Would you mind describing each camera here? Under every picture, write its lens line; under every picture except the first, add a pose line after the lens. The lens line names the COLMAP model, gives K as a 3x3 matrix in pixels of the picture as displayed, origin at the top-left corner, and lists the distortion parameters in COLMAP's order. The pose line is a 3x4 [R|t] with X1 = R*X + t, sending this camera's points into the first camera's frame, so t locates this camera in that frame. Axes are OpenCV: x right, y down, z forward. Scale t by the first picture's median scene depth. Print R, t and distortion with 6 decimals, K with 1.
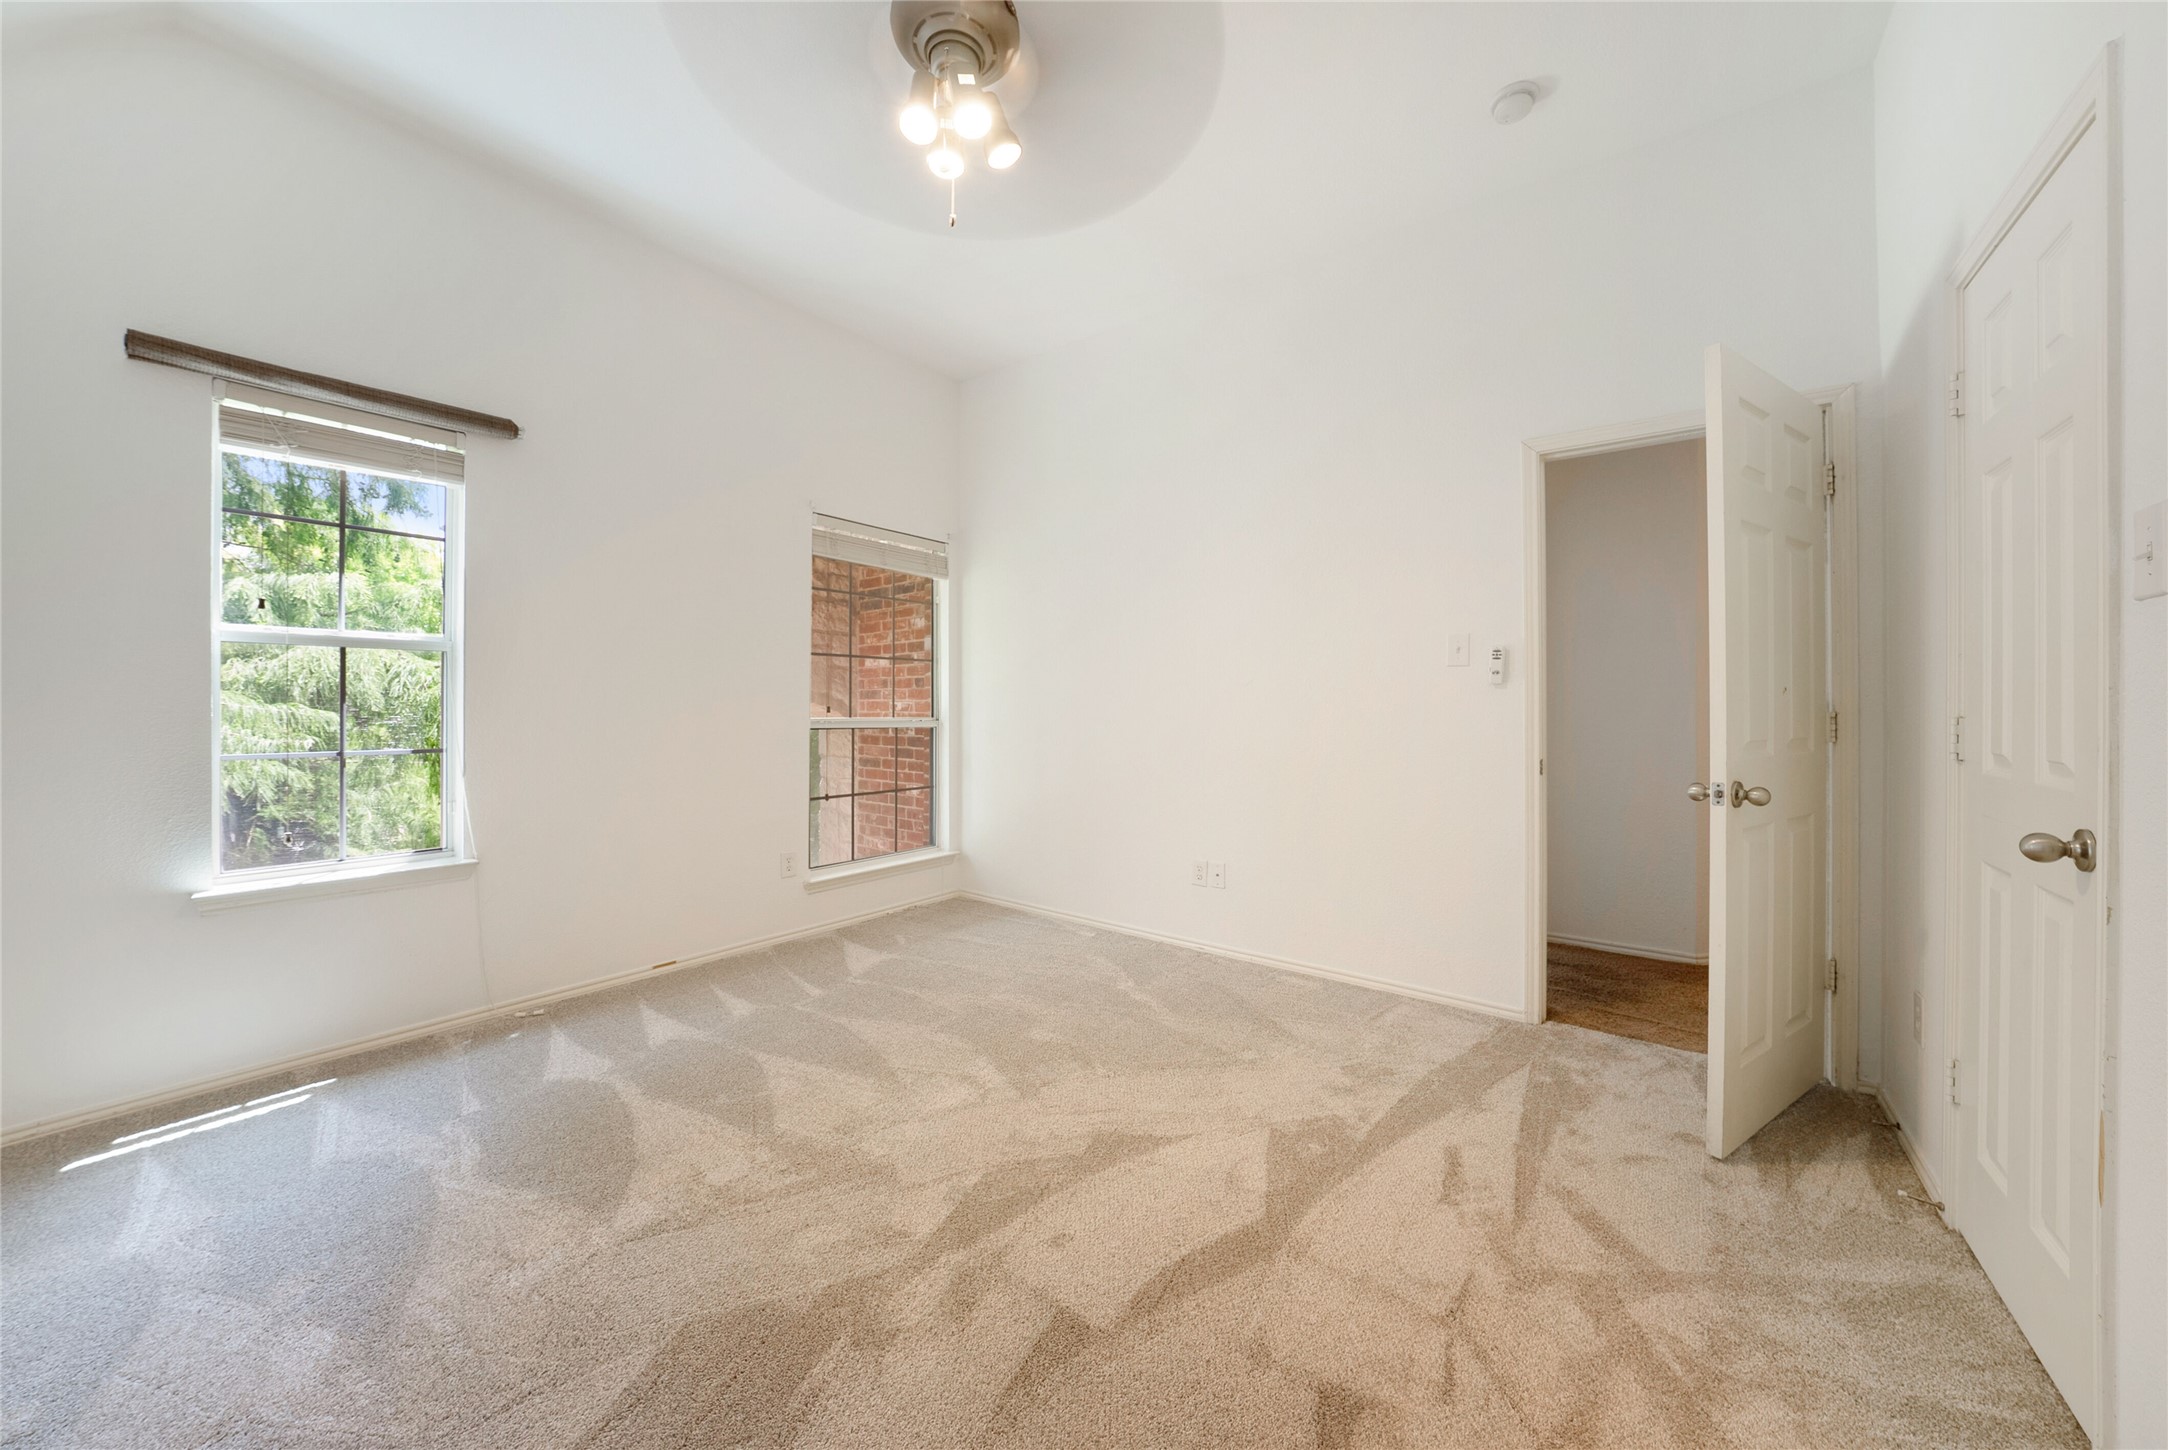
lens RADIAL K [[751.6, 0, 1092.5], [0, 751.6, 715.2], [0, 0, 1]] dist [-0.033213, 0.007443]
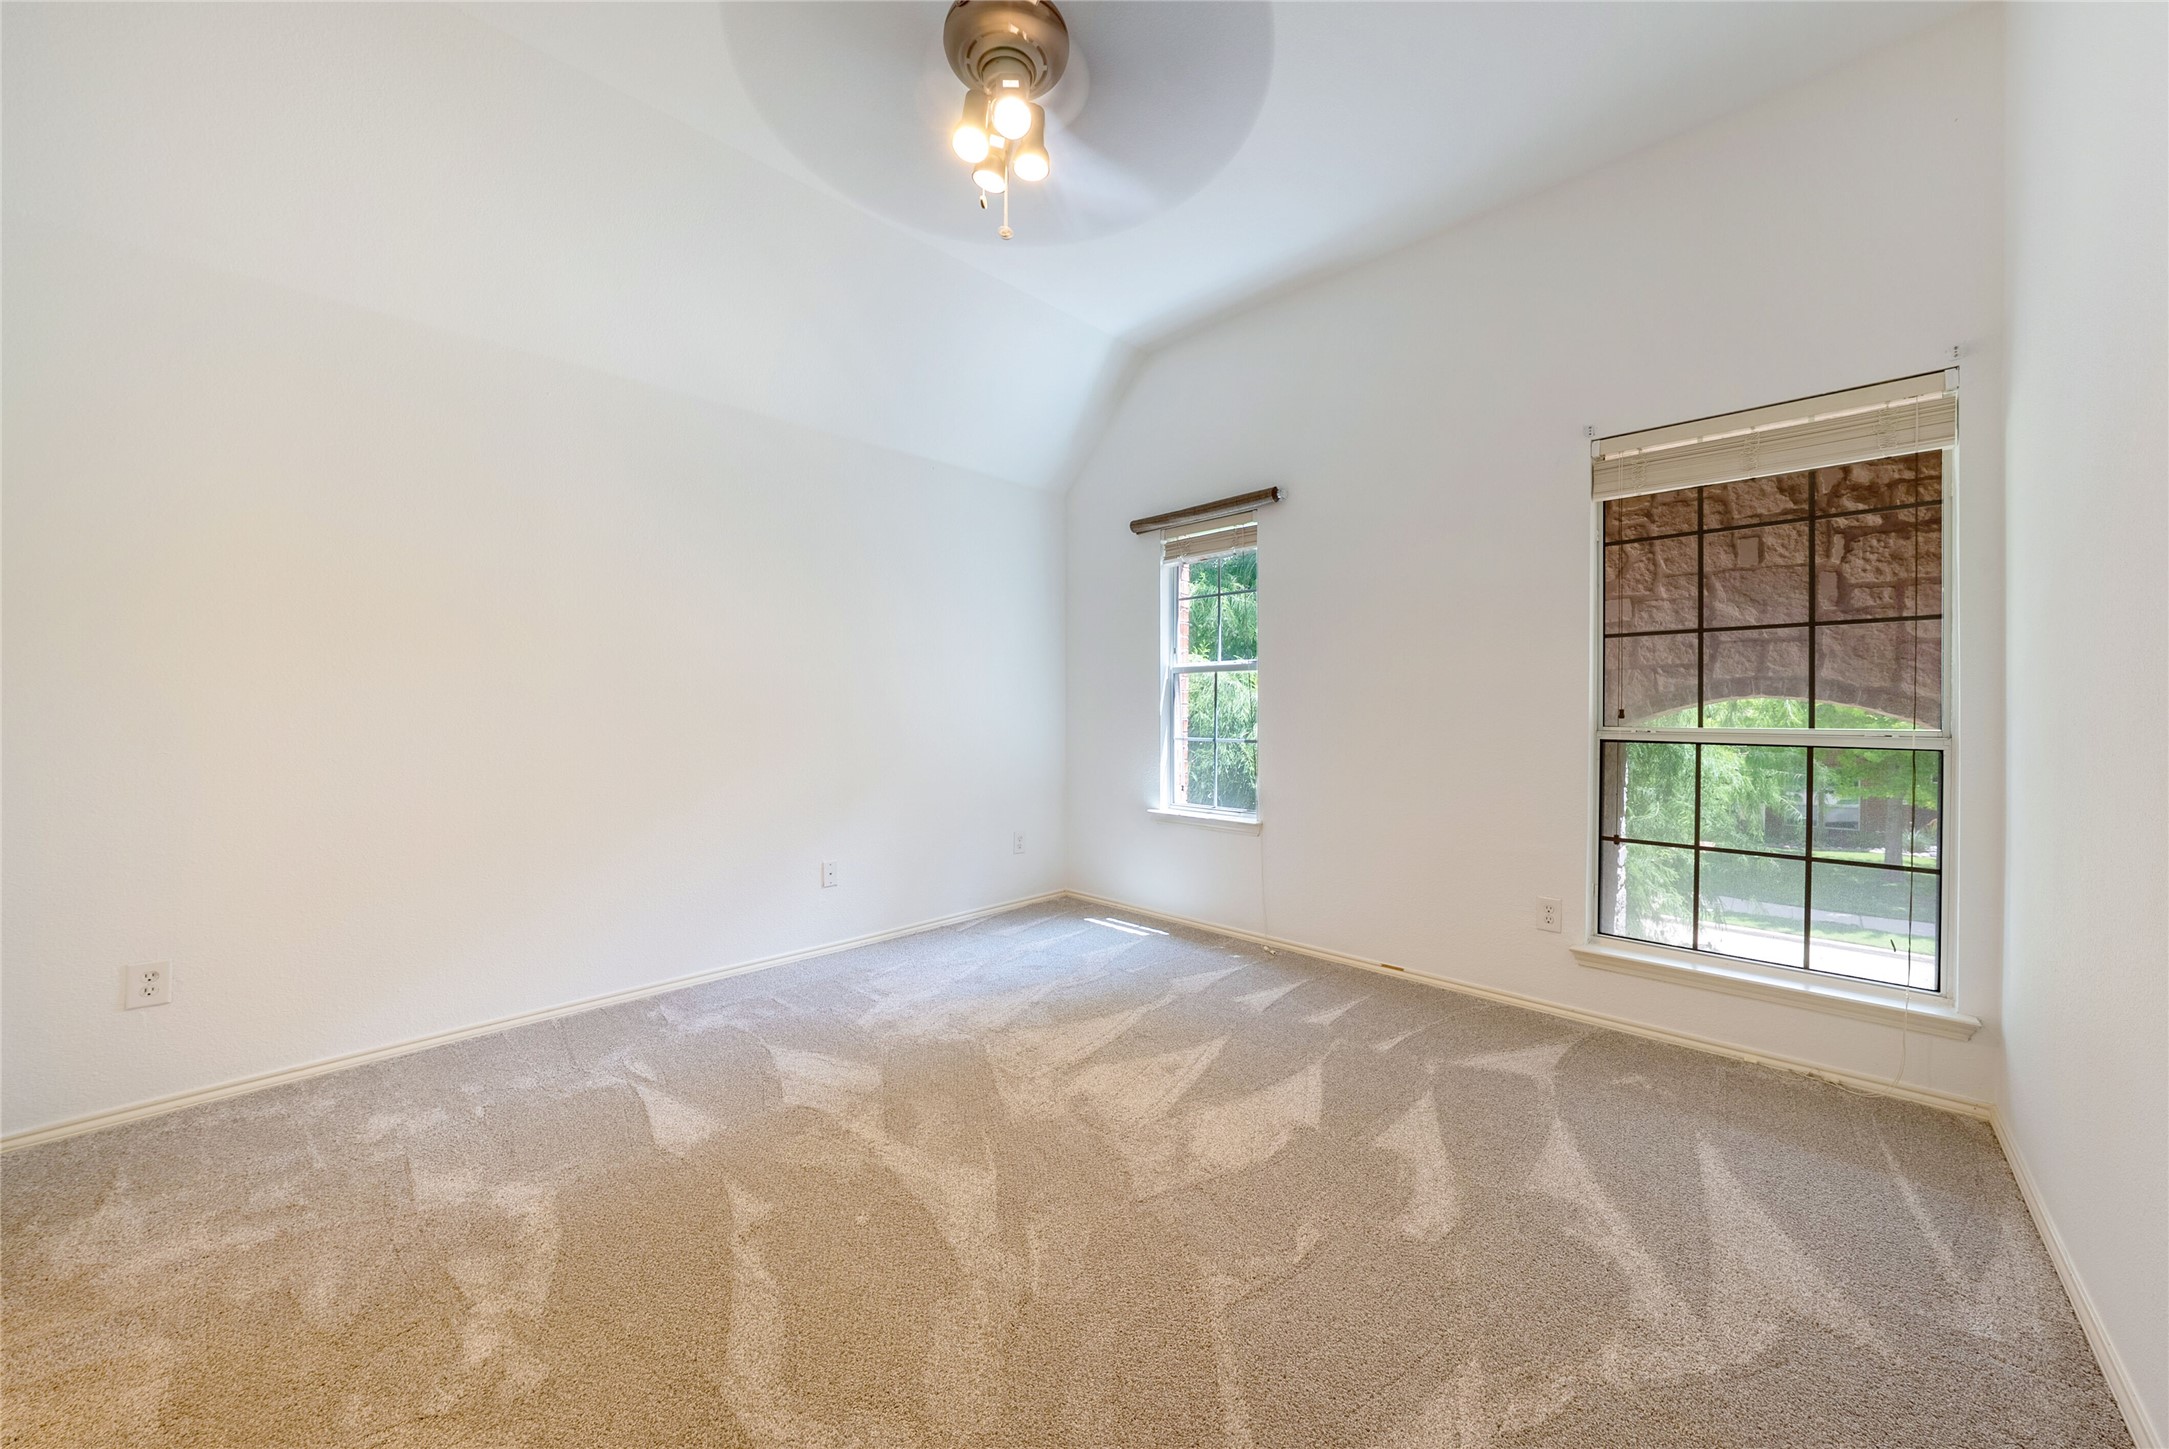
lens RADIAL K [[751.9, 0, 1093.0], [0, 751.9, 714.7], [0, 0, 1]] dist [-0.033213, 0.007443]
pose [[-0.121130, 0.002868, -0.992633, 0.468126], [-0.014866, 0.999878, 0.004703, -0.002535], [0.992525, 0.015326, -0.121072, 0.719654]]
